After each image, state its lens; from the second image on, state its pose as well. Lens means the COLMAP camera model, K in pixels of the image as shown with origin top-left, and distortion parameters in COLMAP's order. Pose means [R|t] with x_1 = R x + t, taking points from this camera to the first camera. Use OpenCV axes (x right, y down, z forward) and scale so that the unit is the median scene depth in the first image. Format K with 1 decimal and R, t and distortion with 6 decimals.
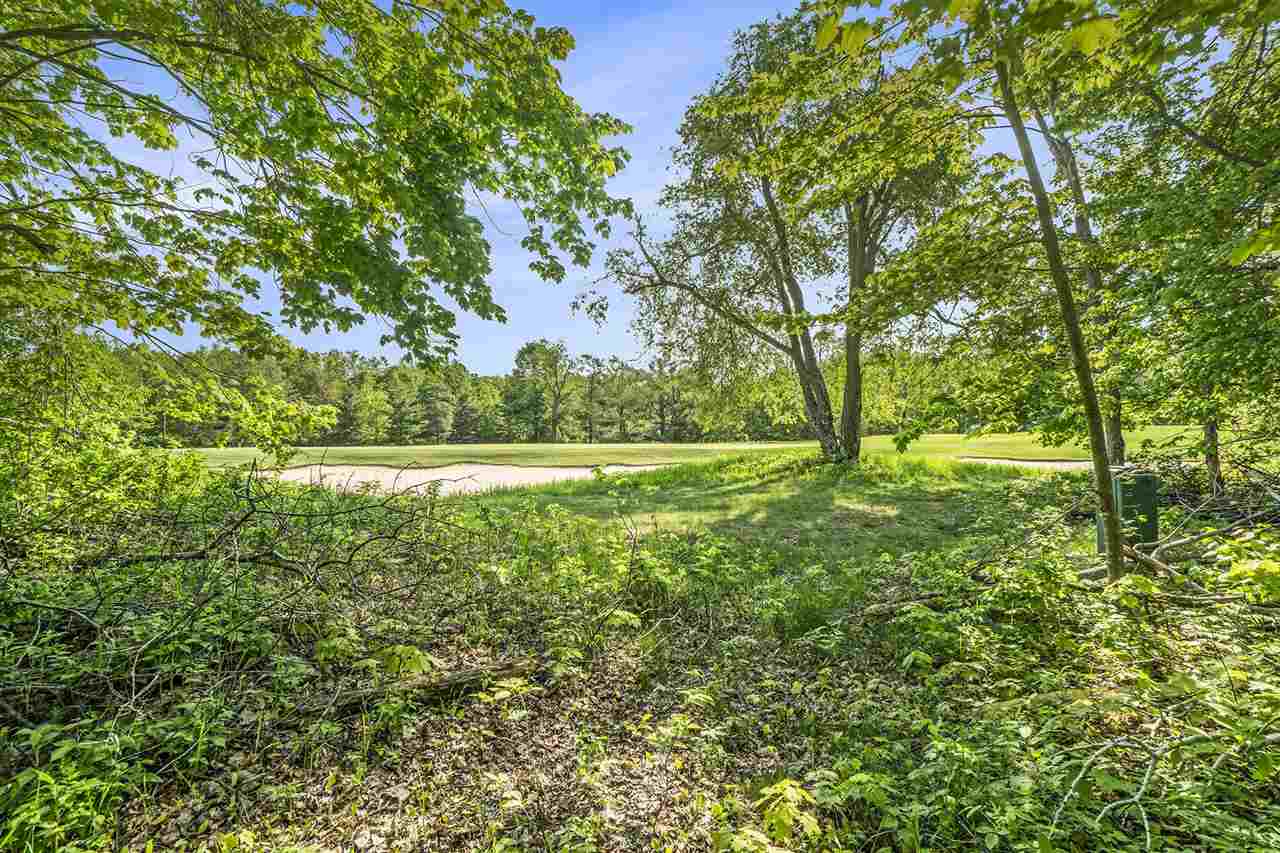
lens RADIAL K [[571.0, 0, 644.2], [0, 571.0, 422.0], [0, 0, 1]] dist [-0.052221, 0.019669]
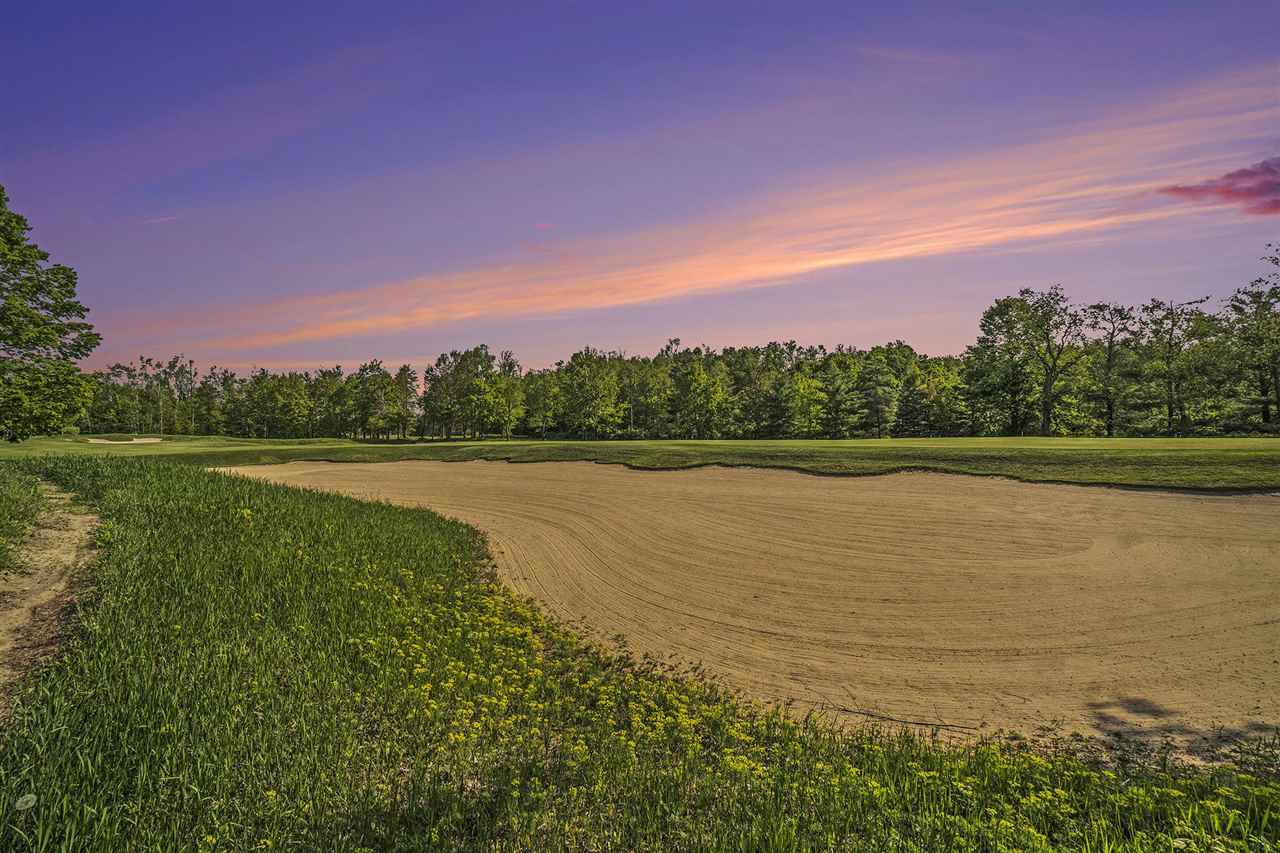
lens RADIAL K [[571.0, 0, 637.5], [0, 571.0, 416.9], [0, 0, 1]] dist [-0.052221, 0.019669]
pose [[0.724661, -0.020022, -0.688814, -0.046953], [0.022757, 0.999728, -0.005119, 0.005207], [0.688729, -0.011965, 0.724920, 0.149484]]
